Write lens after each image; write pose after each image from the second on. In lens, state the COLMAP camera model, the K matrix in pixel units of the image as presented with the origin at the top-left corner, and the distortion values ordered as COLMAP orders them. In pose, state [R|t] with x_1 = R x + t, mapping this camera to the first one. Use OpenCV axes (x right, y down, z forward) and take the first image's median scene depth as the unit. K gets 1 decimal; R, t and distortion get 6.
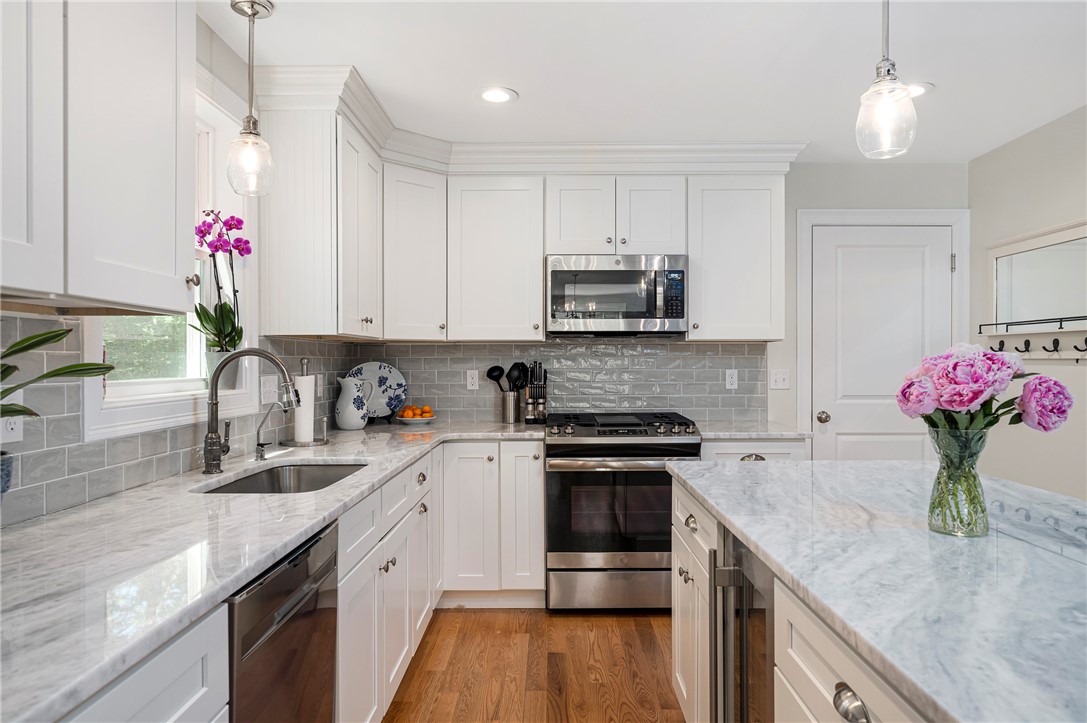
lens RADIAL K [[684.9, 0, 547.6], [0, 684.9, 364.7], [0, 0, 1]] dist [0.002077, 0.000415]
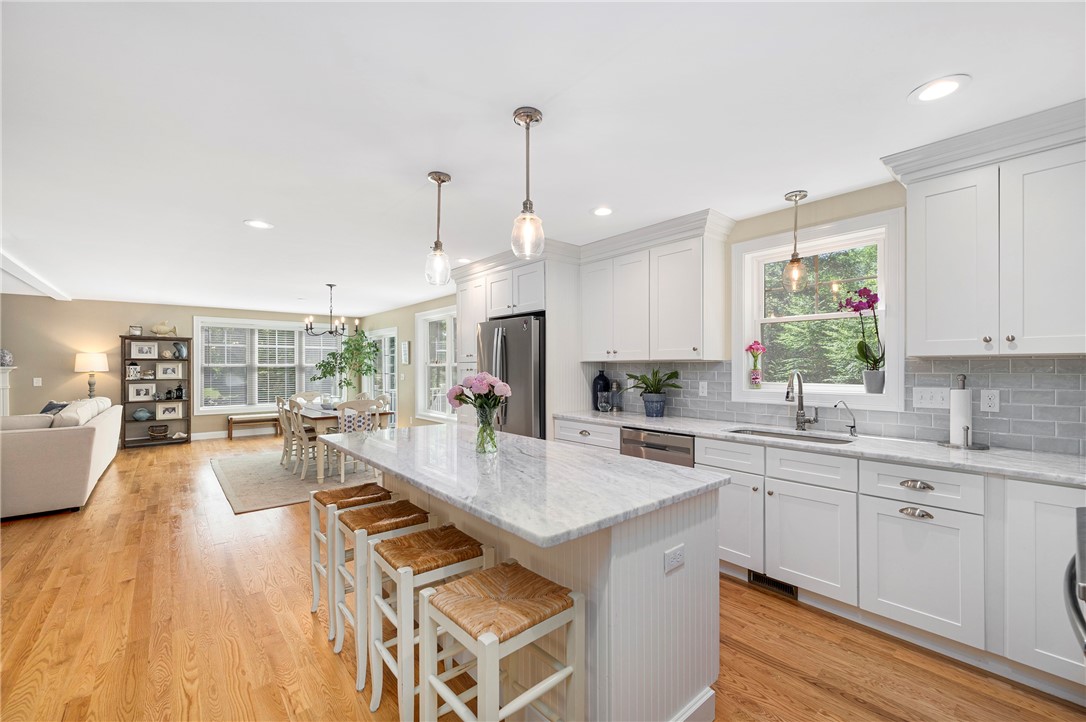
lens RADIAL K [[445.4, 0, 546.2], [0, 445.4, 365.6], [0, 0, 1]] dist [-0.000273, -0.000055]
pose [[-0.752698, 0.002178, -0.658363, 0.568049], [0.001058, 0.999997, 0.002099, -0.023042], [0.658365, 0.000883, -0.752698, 0.884157]]
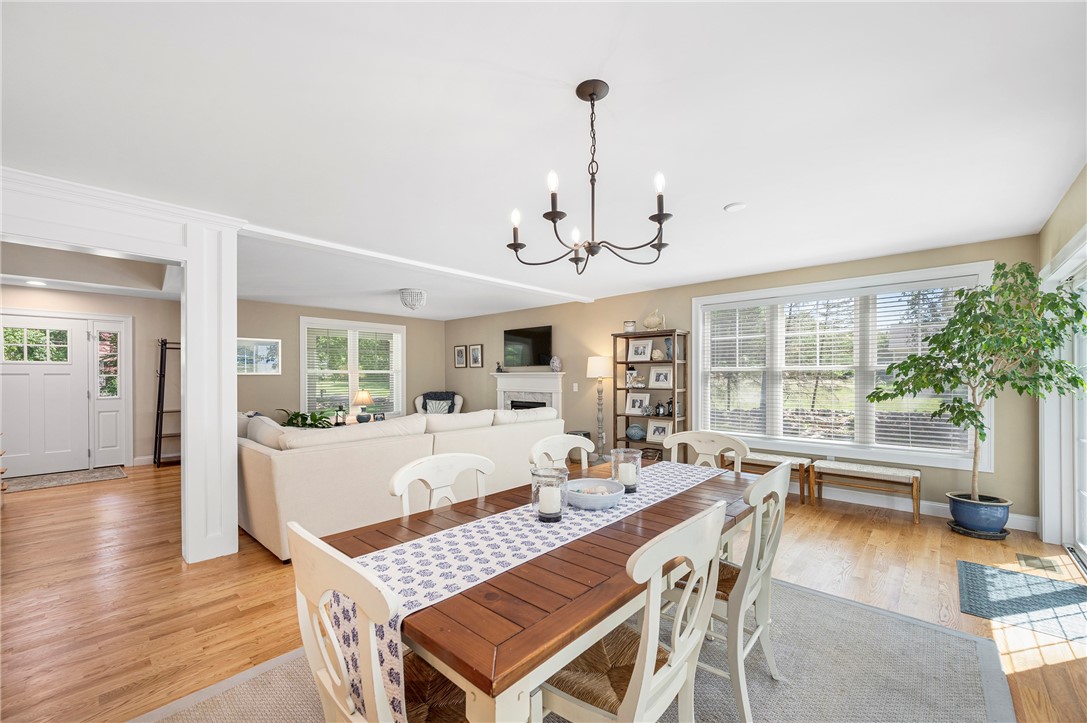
lens RADIAL K [[435.1, 0, 543.5], [0, 435.1, 367.1], [0, 0, 1]] dist [-0.000585, -0.000105]
pose [[-0.749598, 0.017443, 0.661664, -0.164958], [0.007863, 0.999817, -0.017450, -0.007513], [-0.661847, -0.007877, -0.749598, -0.438344]]
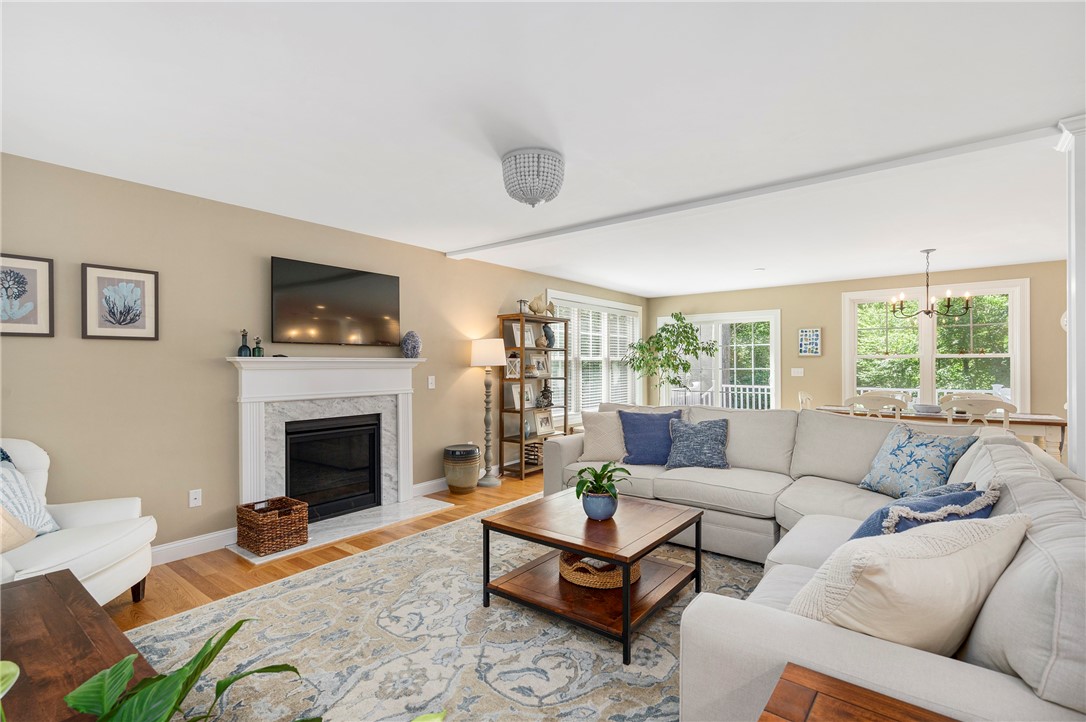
lens RADIAL K [[496.5, 0, 540.6], [0, 496.5, 367.1], [0, 0, 1]] dist [-0.001179, -0.000056]
pose [[-0.604965, 0.011063, -0.796175, 1.826775], [0.004044, 0.999933, 0.010821, -0.008020], [0.796242, 0.003327, -0.604970, -0.849317]]
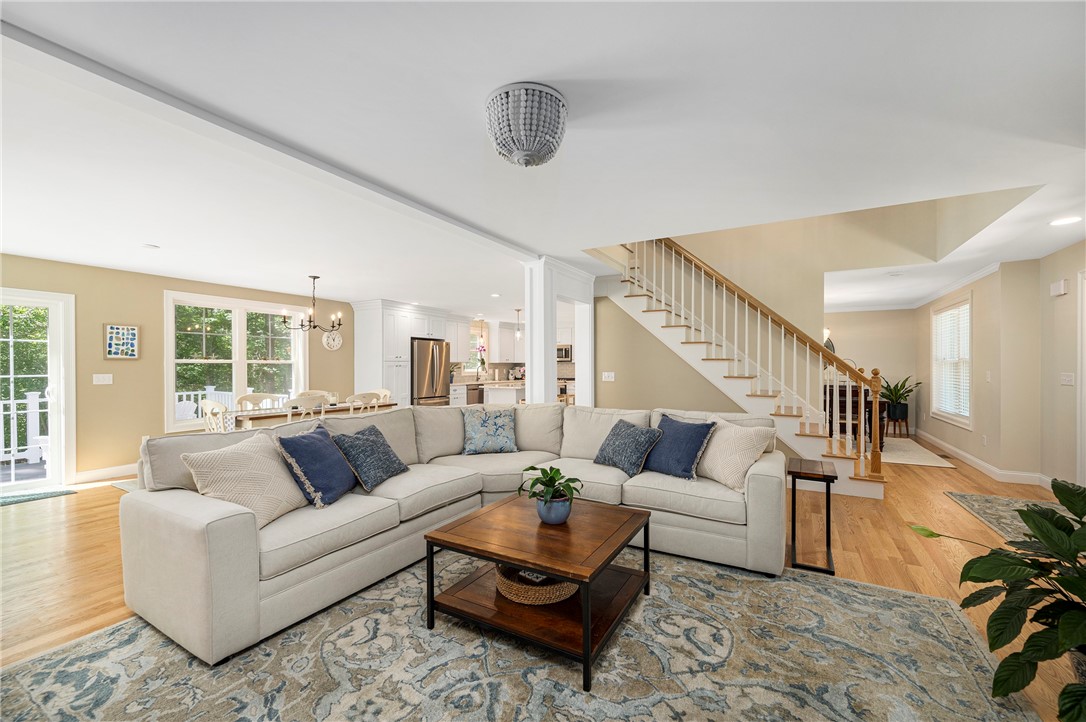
lens RADIAL K [[440.6, 0, 544.7], [0, 440.6, 364.6], [0, 0, 1]] dist [-0.000857, -0.000074]
pose [[0.877878, -0.000220, -0.478885, 1.502195], [-0.002602, 0.999983, -0.005229, -0.004503], [0.478878, 0.005837, 0.877862, -1.767175]]
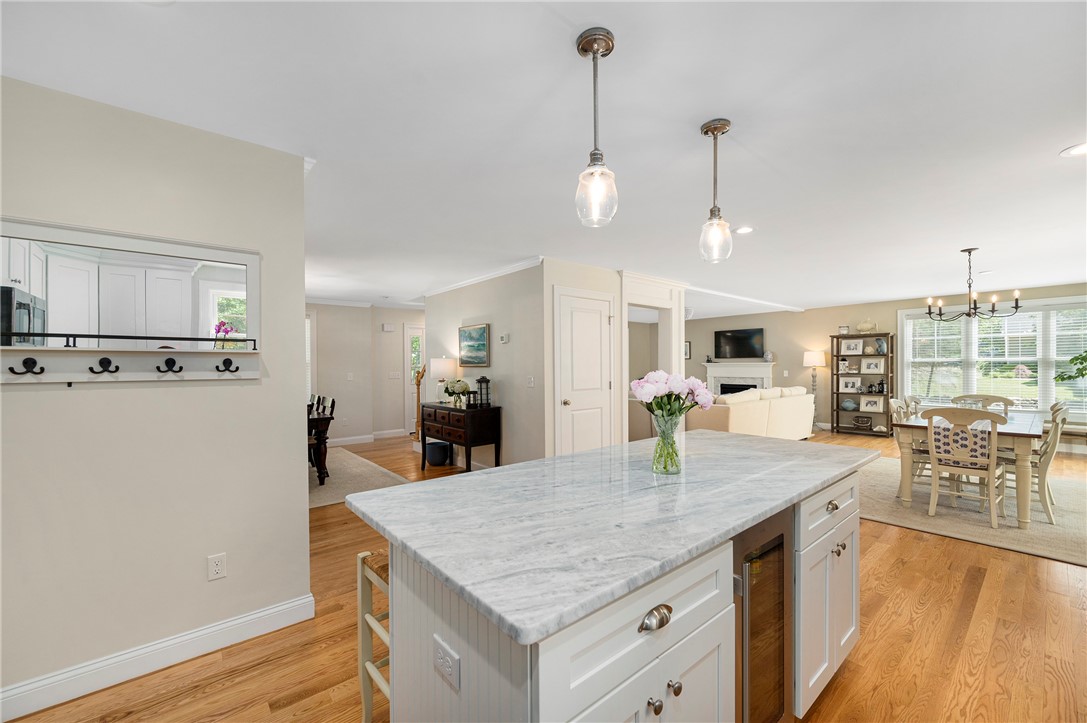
lens RADIAL K [[435.1, 0, 543.5], [0, 435.1, 367.1], [0, 0, 1]] dist [-0.000585, -0.000105]
pose [[-0.652846, 0.004707, 0.757476, -0.037513], [0.012513, 0.999911, 0.004571, -0.019710], [-0.757387, 0.012463, -0.652847, 0.773741]]
